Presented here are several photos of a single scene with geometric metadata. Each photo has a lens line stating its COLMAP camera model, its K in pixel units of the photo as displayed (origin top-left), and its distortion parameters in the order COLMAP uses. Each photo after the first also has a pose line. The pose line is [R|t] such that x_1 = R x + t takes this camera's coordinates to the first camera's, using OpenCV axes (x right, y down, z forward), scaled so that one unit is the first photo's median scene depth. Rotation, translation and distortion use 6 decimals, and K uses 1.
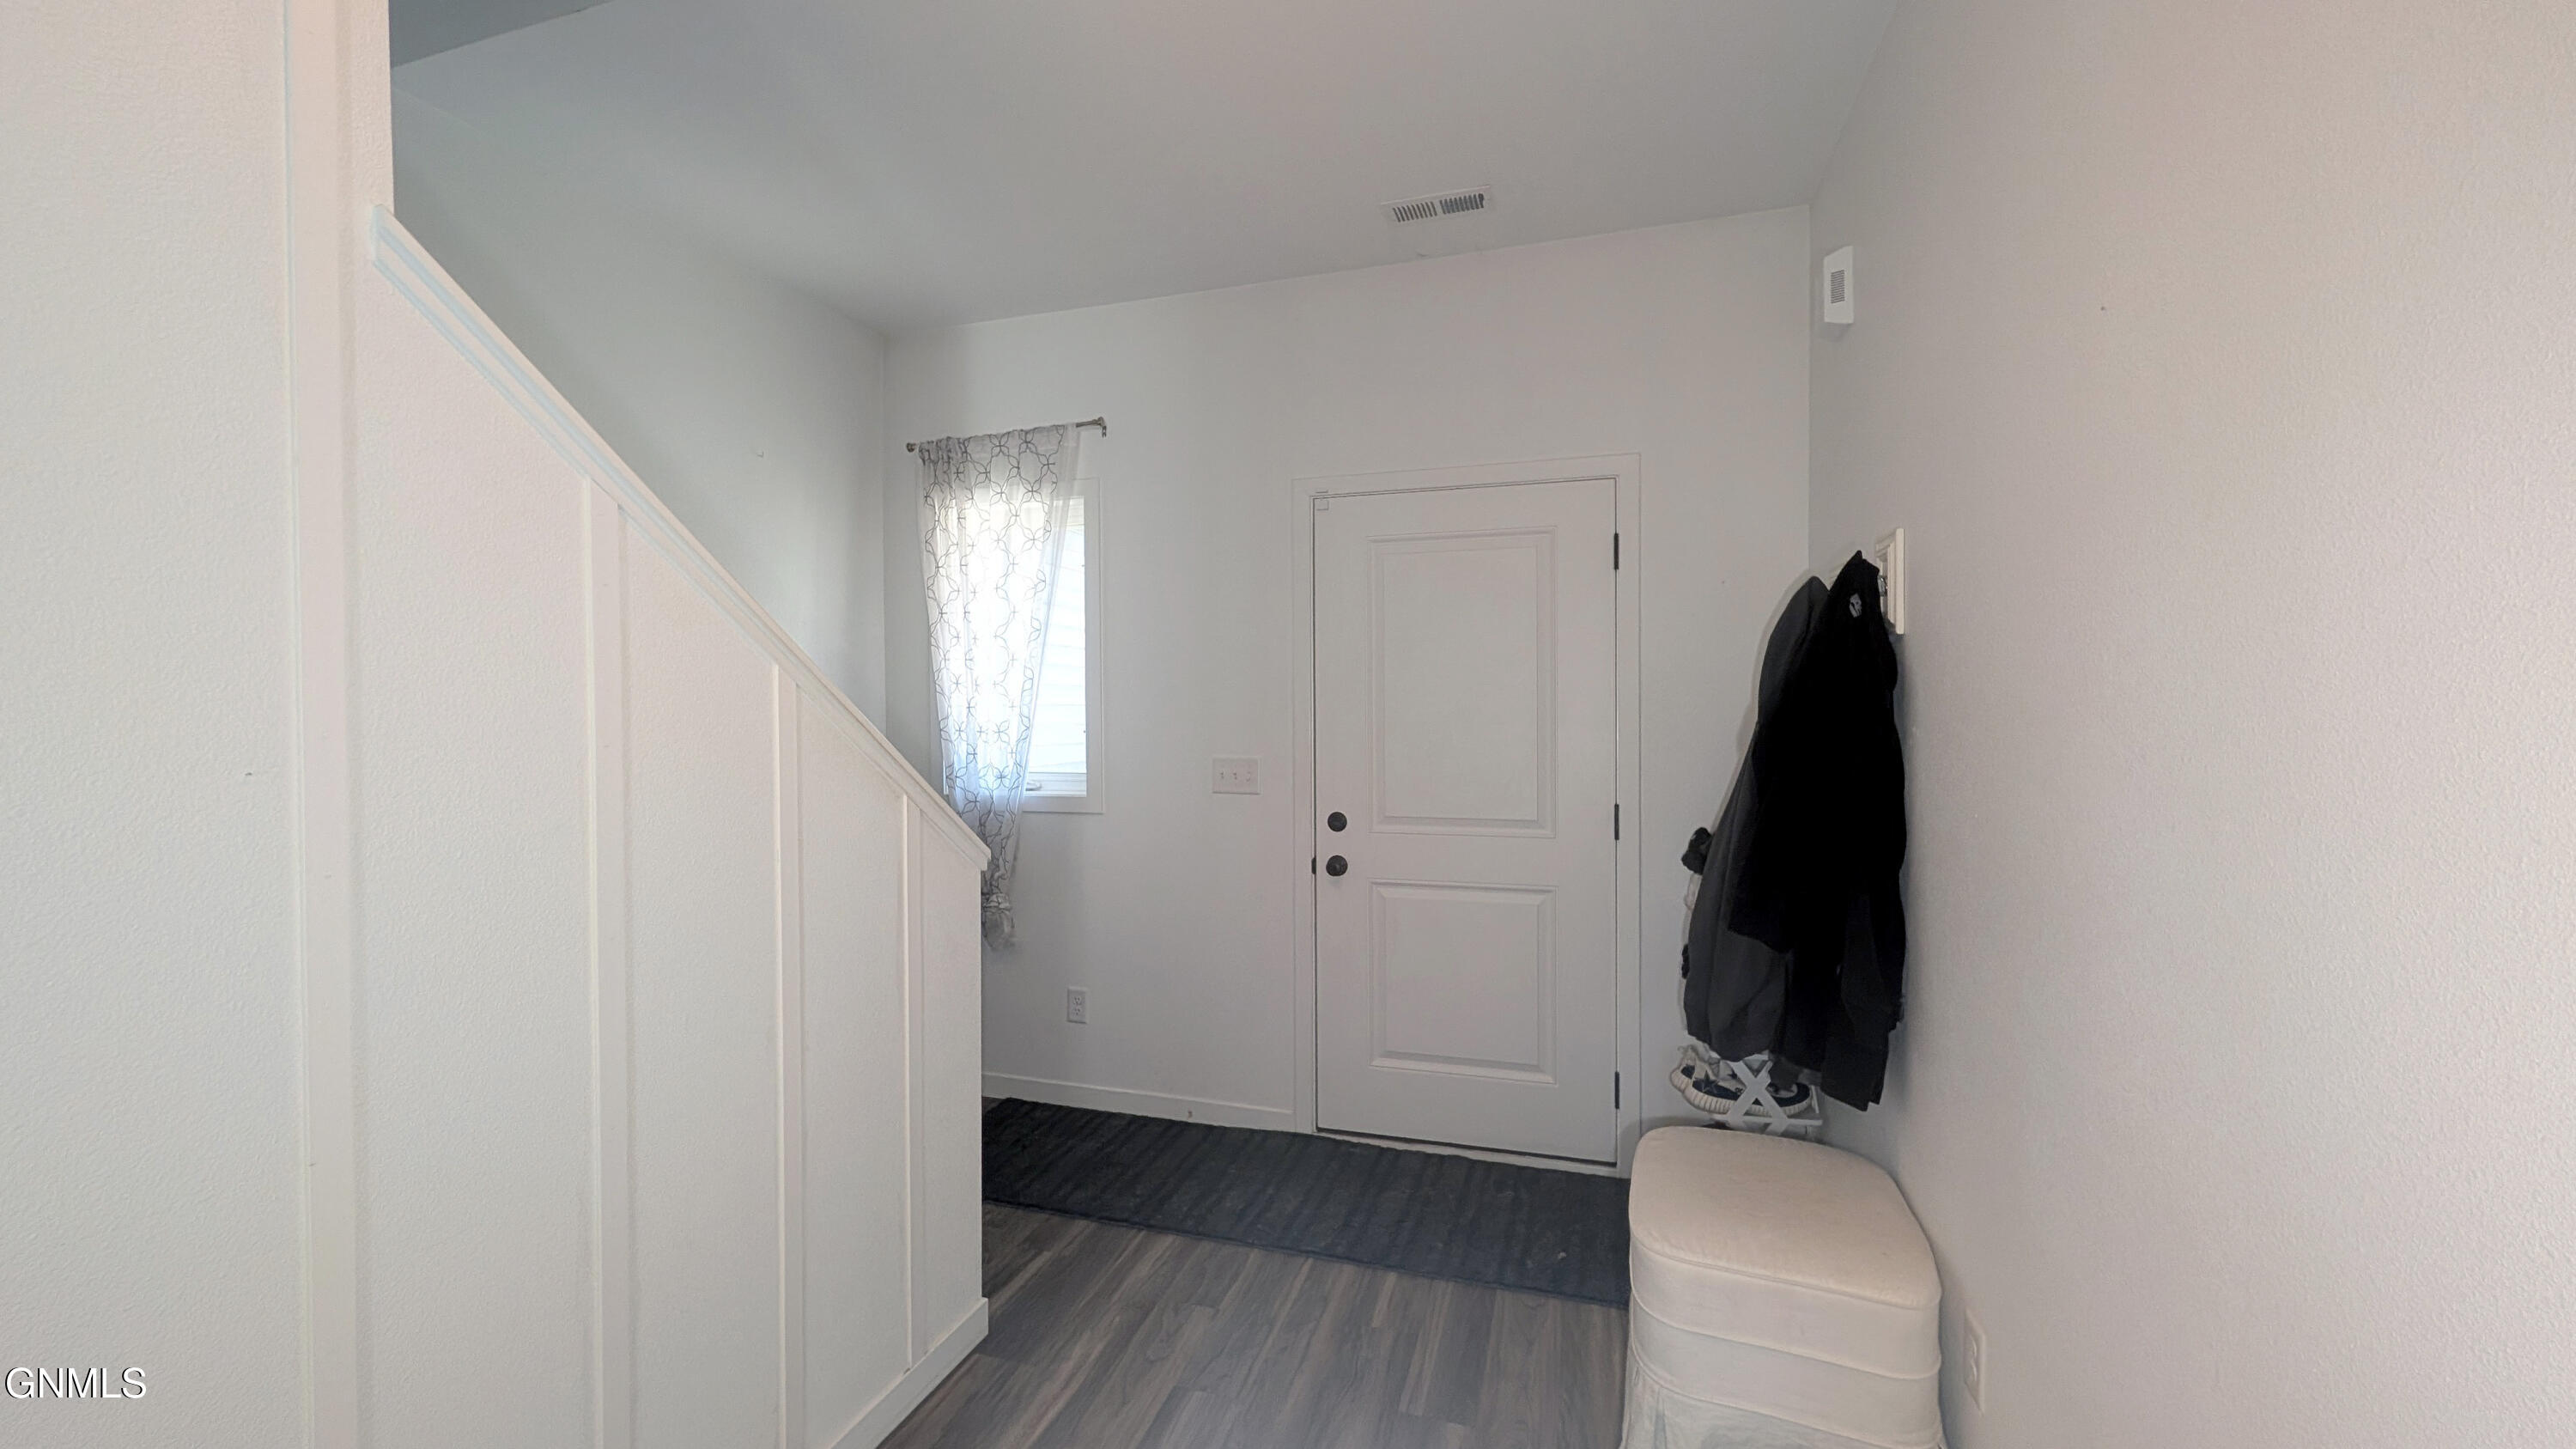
lens RADIAL K [[1003.3, 0, 1277.8], [0, 1003.3, 726.1], [0, 0, 1]] dist [0.003862, -0.000401]
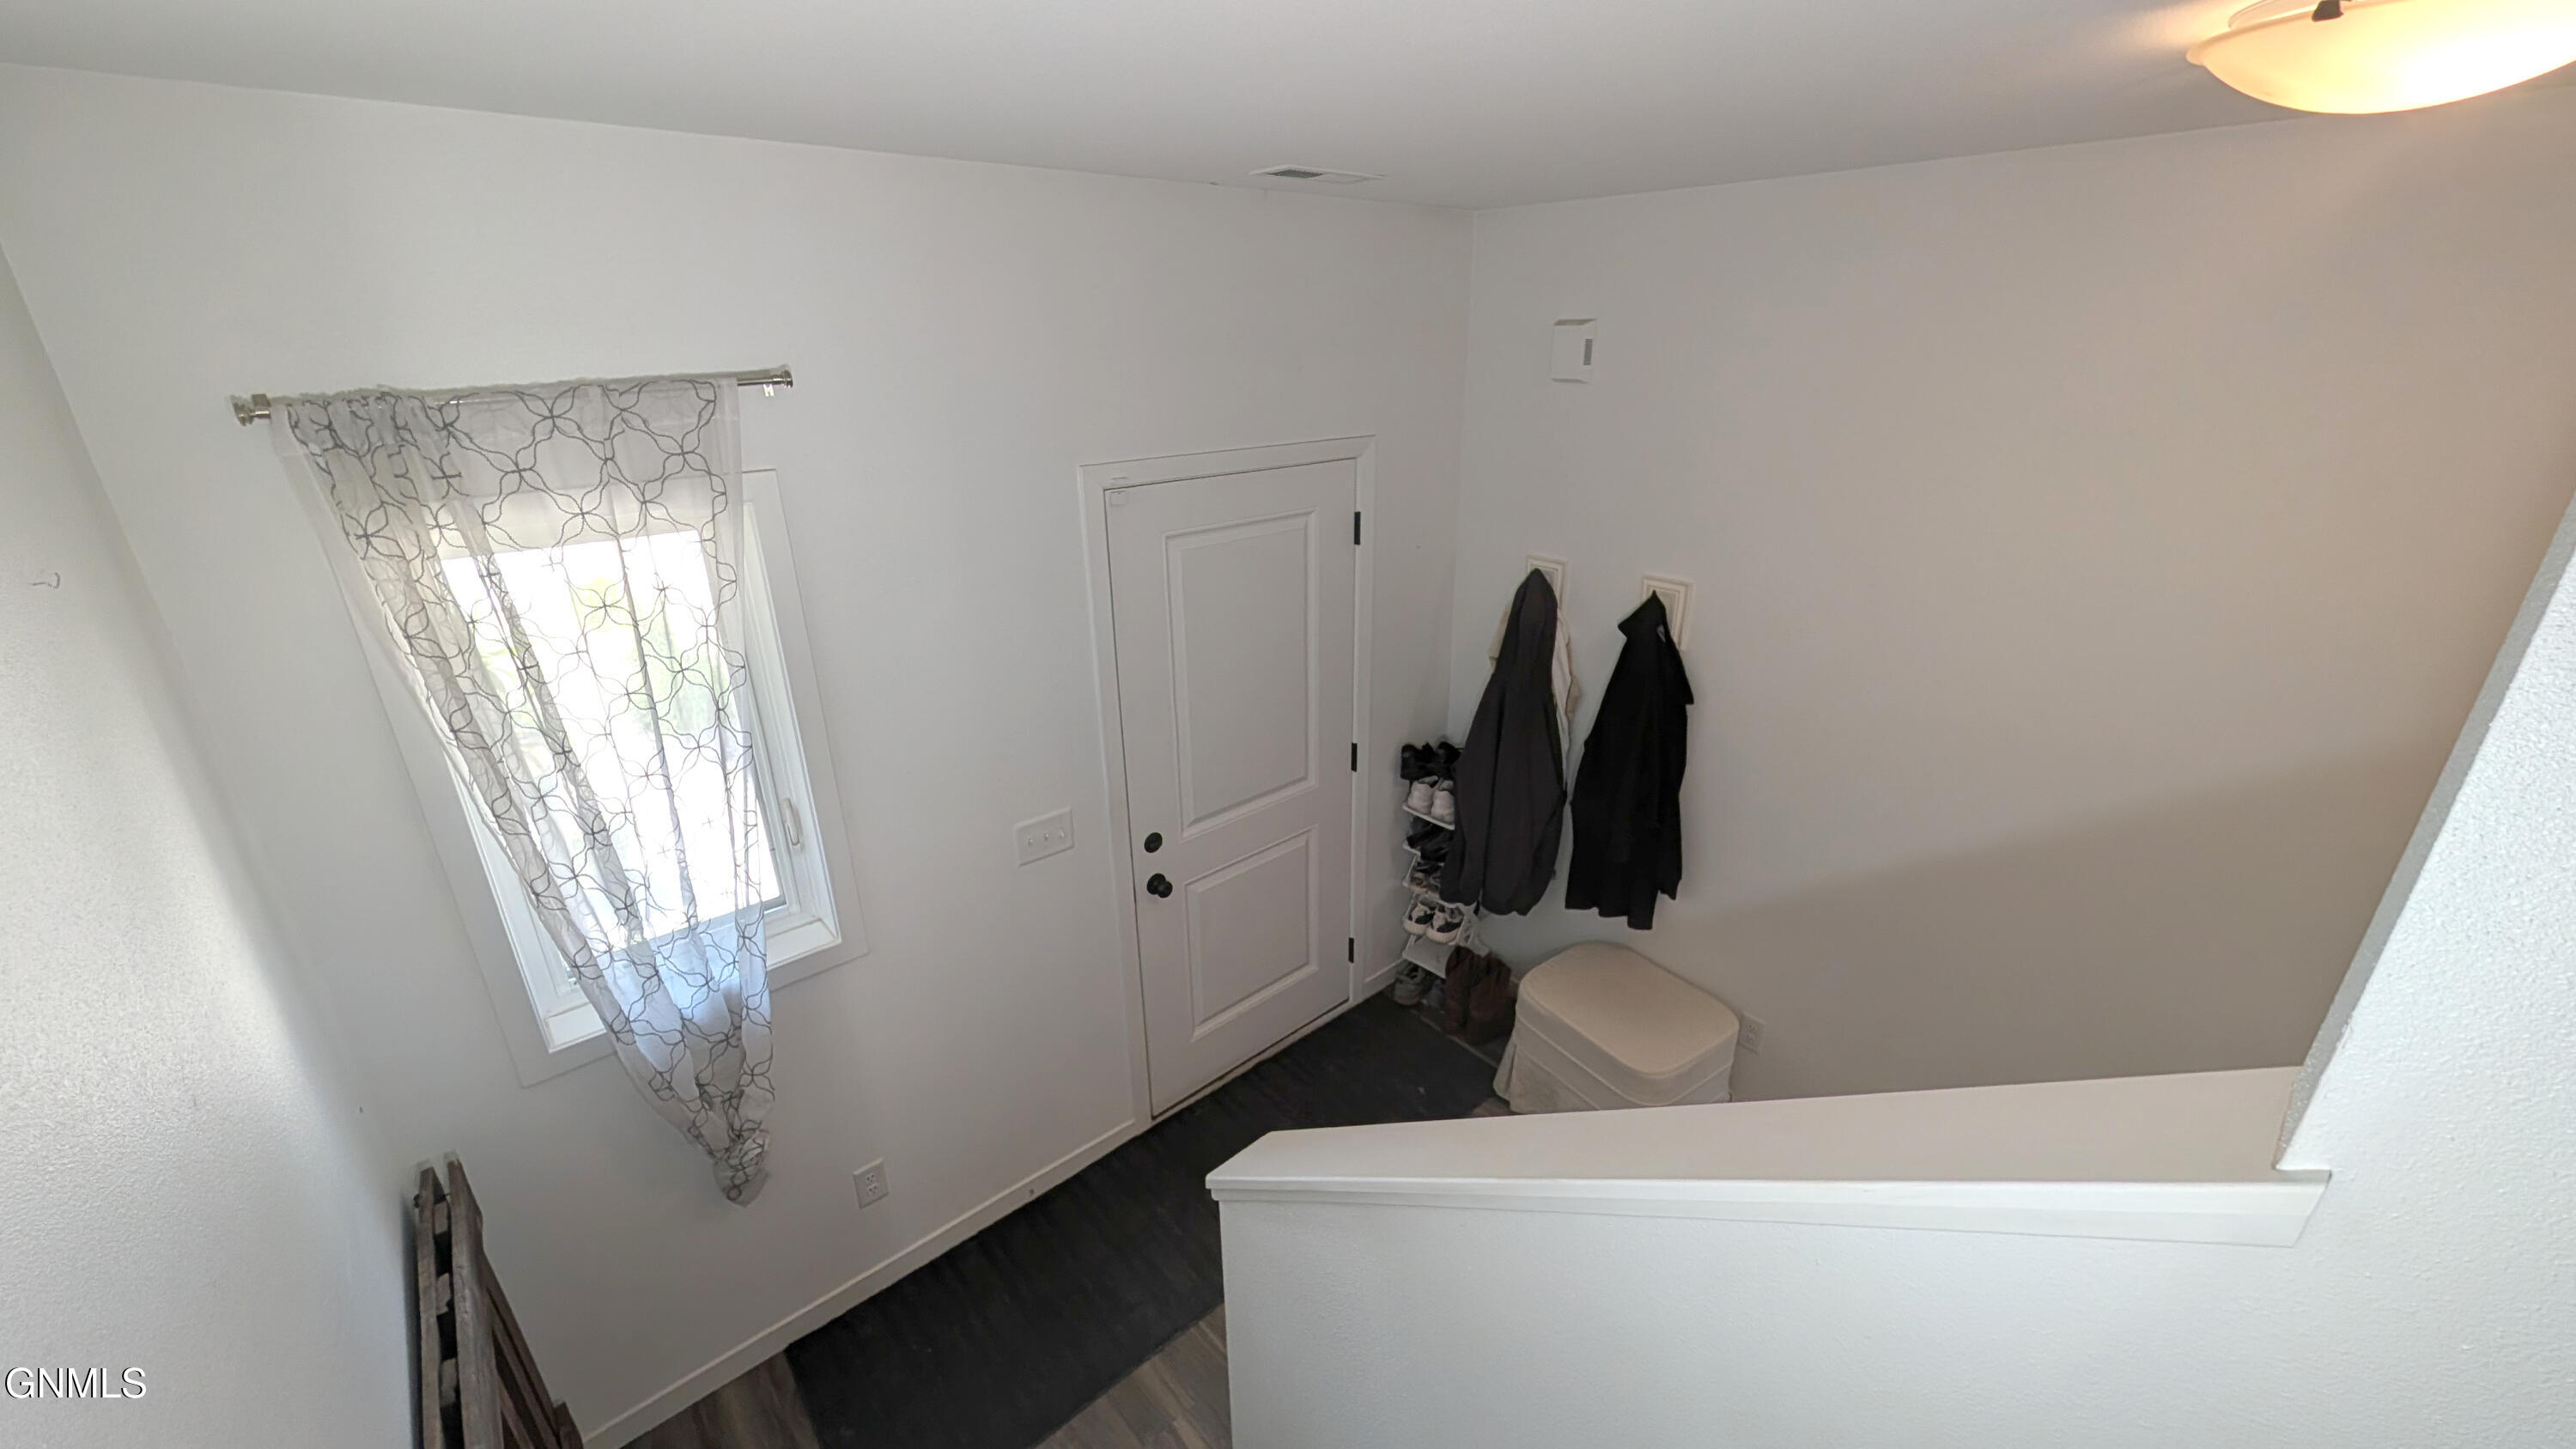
lens RADIAL K [[1003.3, 0, 1284.2], [0, 1003.3, 723.4], [0, 0, 1]] dist [0.003862, -0.000401]
pose [[0.492191, -0.320812, 0.809214, -0.553316], [0.014066, 0.932421, 0.361101, -0.315871], [-0.870374, -0.166348, 0.463442, 0.446994]]
